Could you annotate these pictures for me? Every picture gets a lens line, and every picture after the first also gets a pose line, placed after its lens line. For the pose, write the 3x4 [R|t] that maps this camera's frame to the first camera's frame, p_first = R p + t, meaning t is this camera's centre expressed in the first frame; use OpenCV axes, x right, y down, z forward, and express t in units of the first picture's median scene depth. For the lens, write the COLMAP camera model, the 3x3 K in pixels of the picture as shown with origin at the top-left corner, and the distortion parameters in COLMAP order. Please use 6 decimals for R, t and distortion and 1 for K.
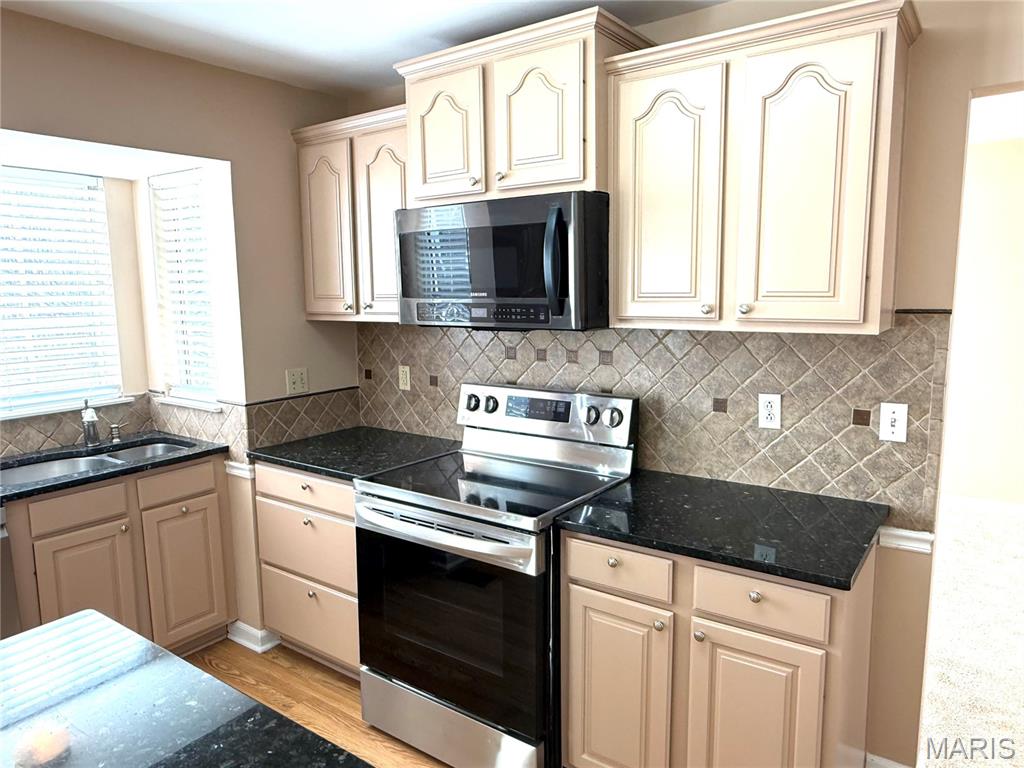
lens RADIAL K [[689.6, 0, 512.1], [0, 689.6, 379.1], [0, 0, 1]] dist [0.002774, -0.003303]
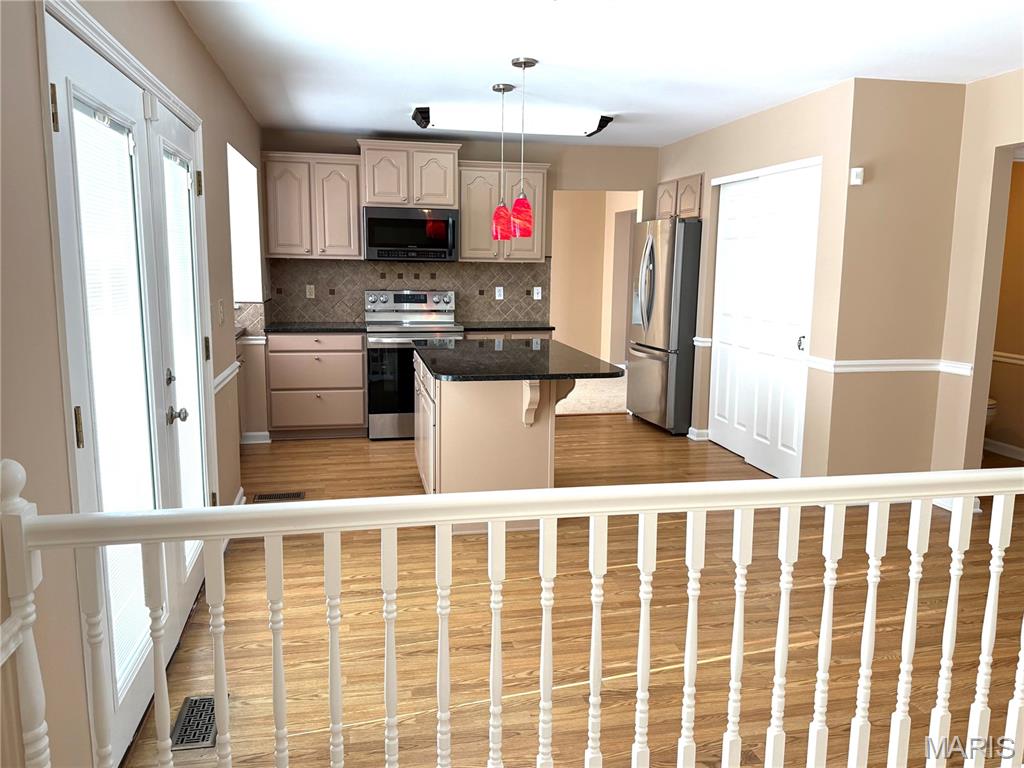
lens RADIAL K [[766.9, 0, 513.0], [0, 766.9, 386.7], [0, 0, 1]] dist [0.103921, 0.000557]
pose [[0.674982, -0.093530, 0.731882, -1.675735], [0.077036, 0.995445, 0.056165, 0.223416], [-0.733802, 0.018470, 0.679113, -1.005359]]
